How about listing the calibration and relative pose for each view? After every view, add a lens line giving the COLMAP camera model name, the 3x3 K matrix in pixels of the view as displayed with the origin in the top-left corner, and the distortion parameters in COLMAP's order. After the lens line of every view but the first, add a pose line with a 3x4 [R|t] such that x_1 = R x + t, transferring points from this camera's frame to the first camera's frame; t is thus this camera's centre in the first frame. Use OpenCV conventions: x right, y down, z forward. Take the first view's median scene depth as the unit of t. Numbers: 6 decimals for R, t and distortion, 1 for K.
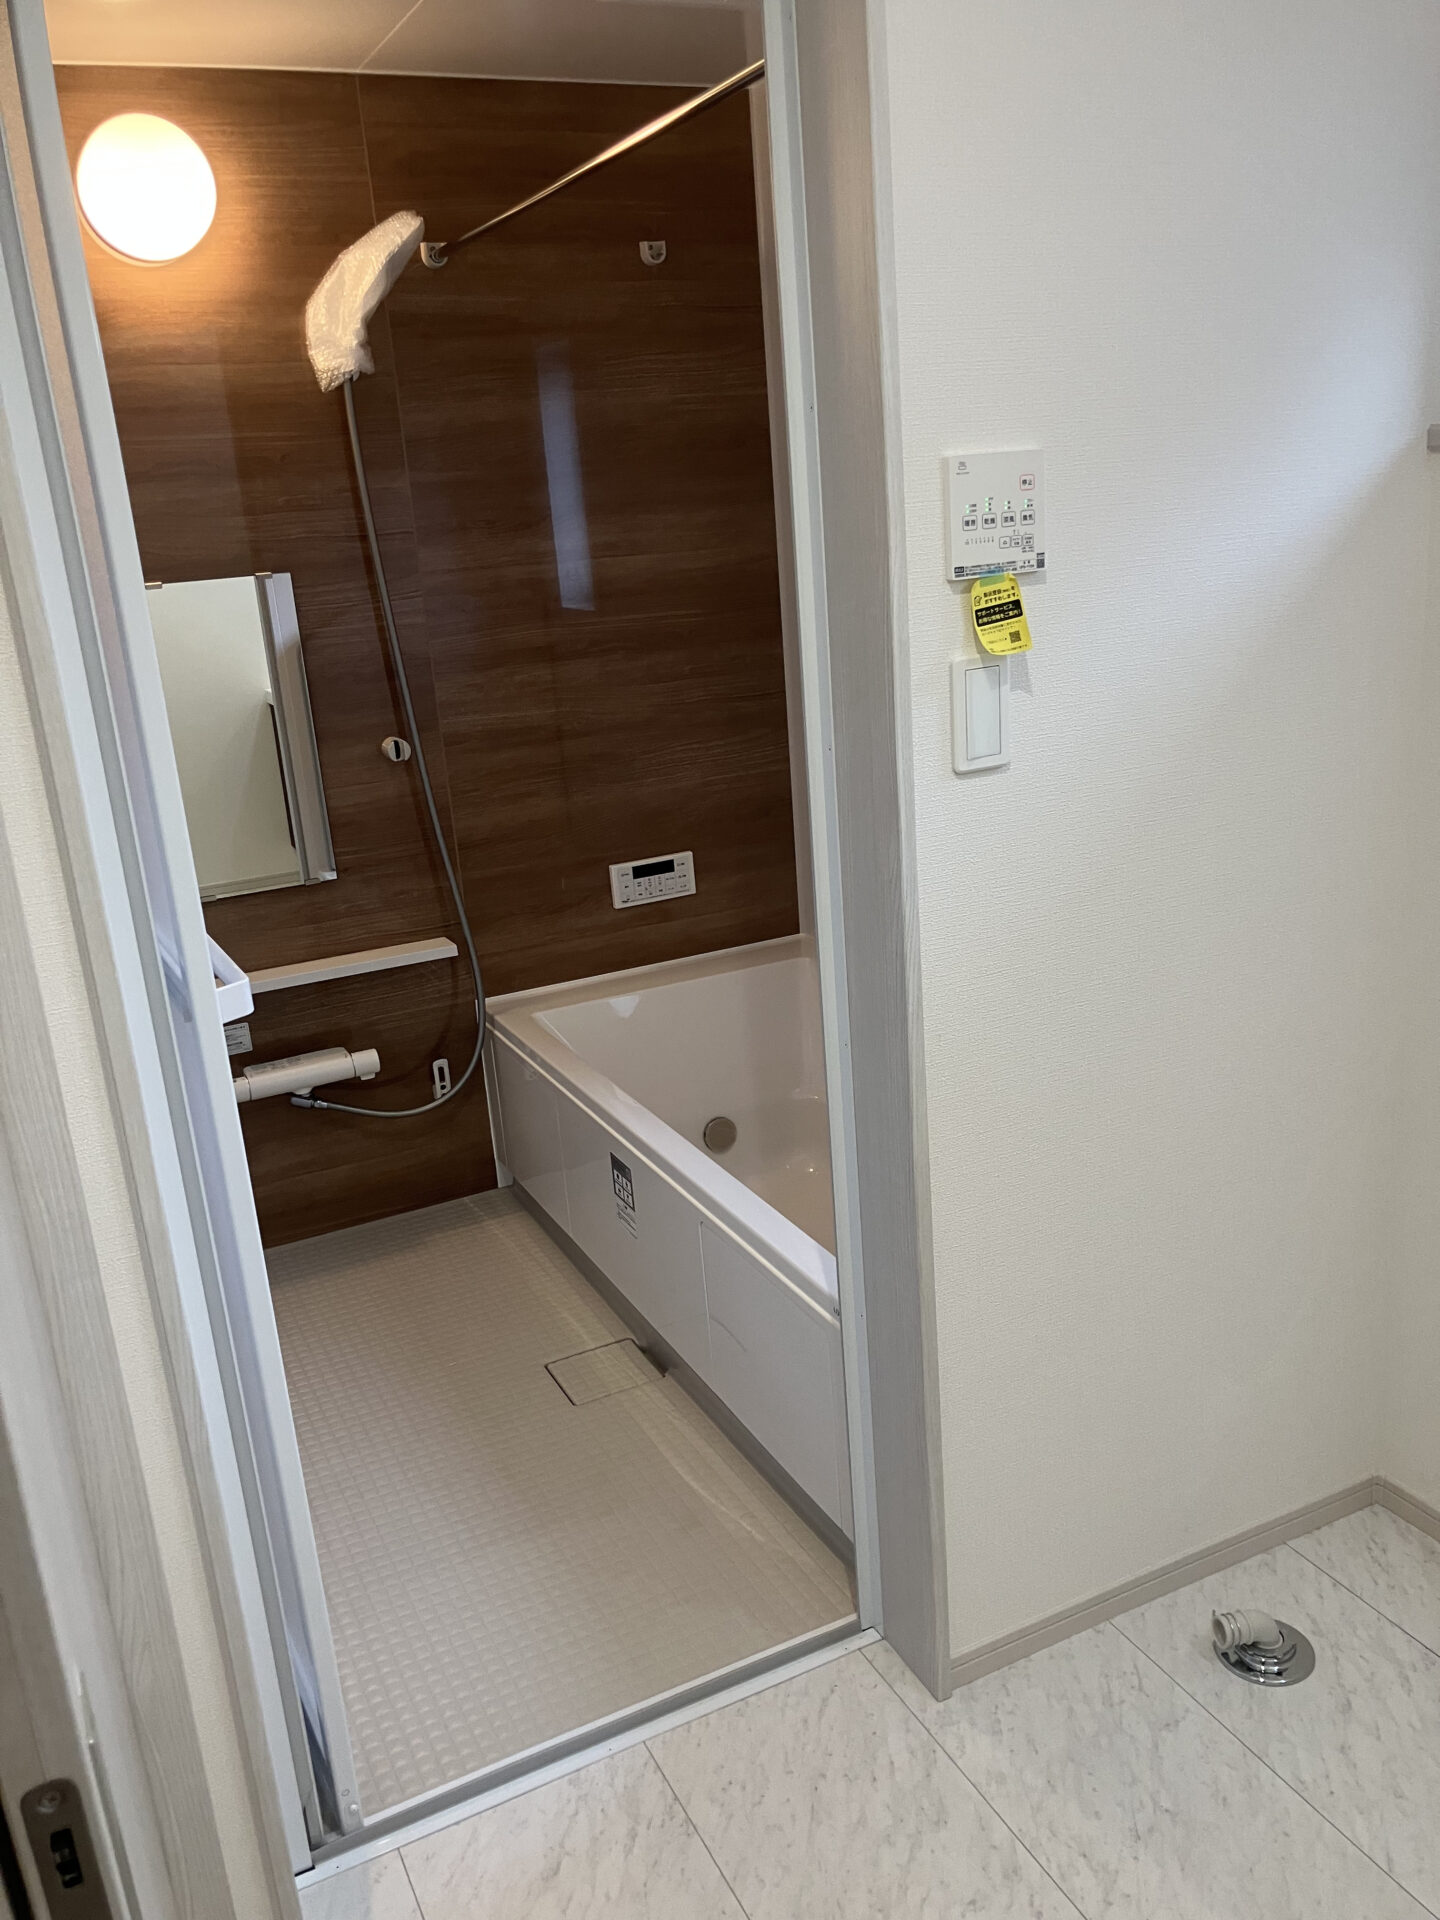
lens RADIAL K [[1531.8, 0, 720.0], [0, 1531.8, 960.0], [0, 0, 1]] dist [-0.011854, -0.007830]
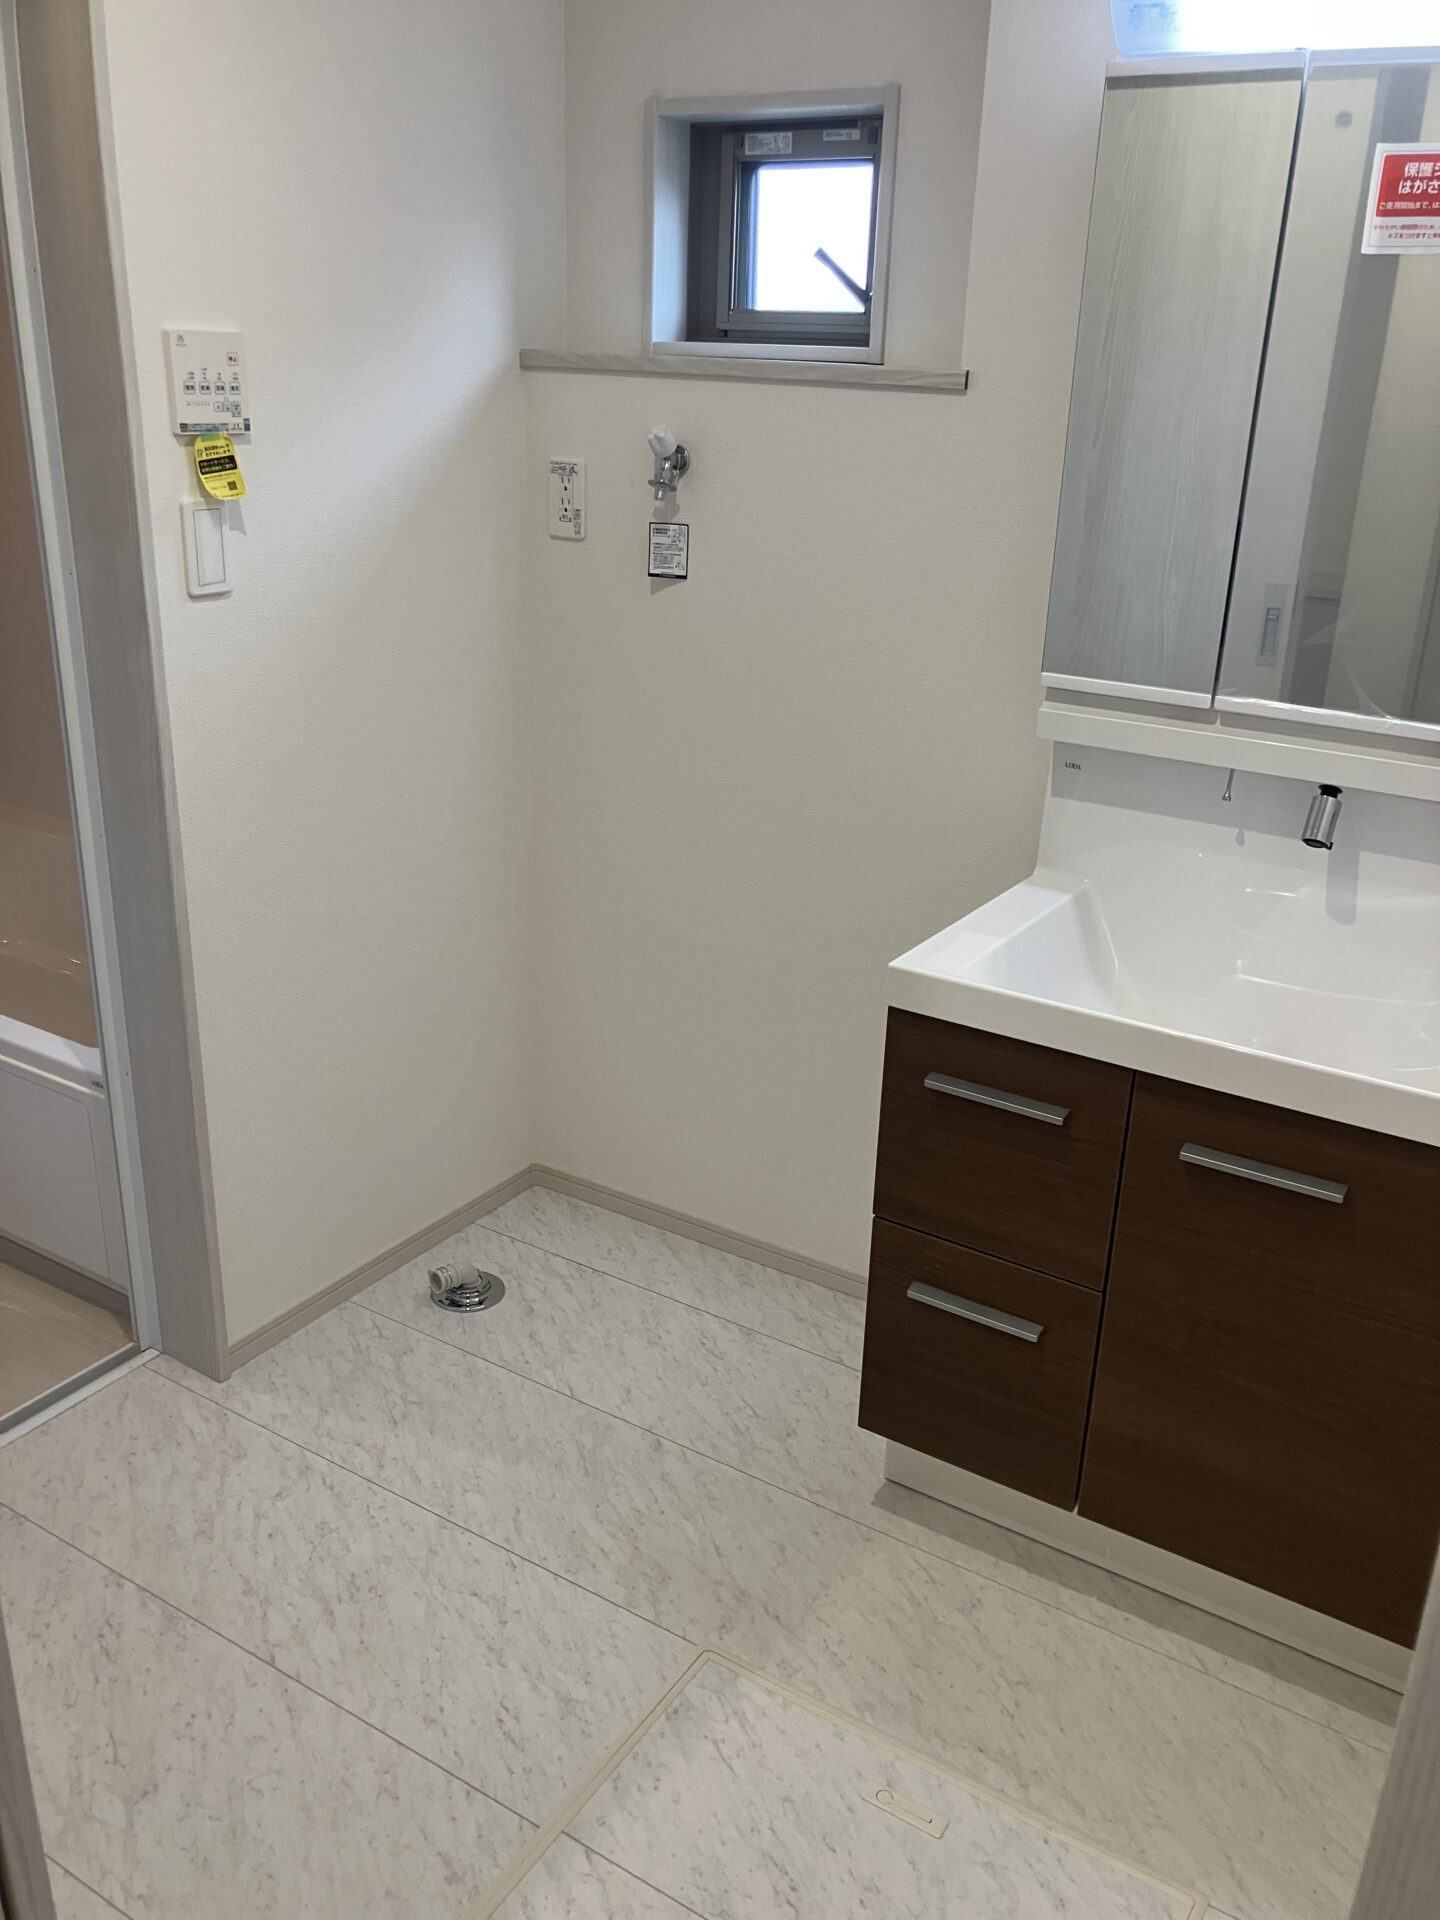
lens RADIAL K [[1569.8, 0, 720.0], [0, 1569.8, 960.0], [0, 0, 1]] dist [0.096535, -0.108446]
pose [[0.841330, -0.091624, 0.532699, -0.187503], [0.063477, 0.995457, 0.070965, 0.100943], [-0.536781, -0.025891, 0.843324, -0.302001]]
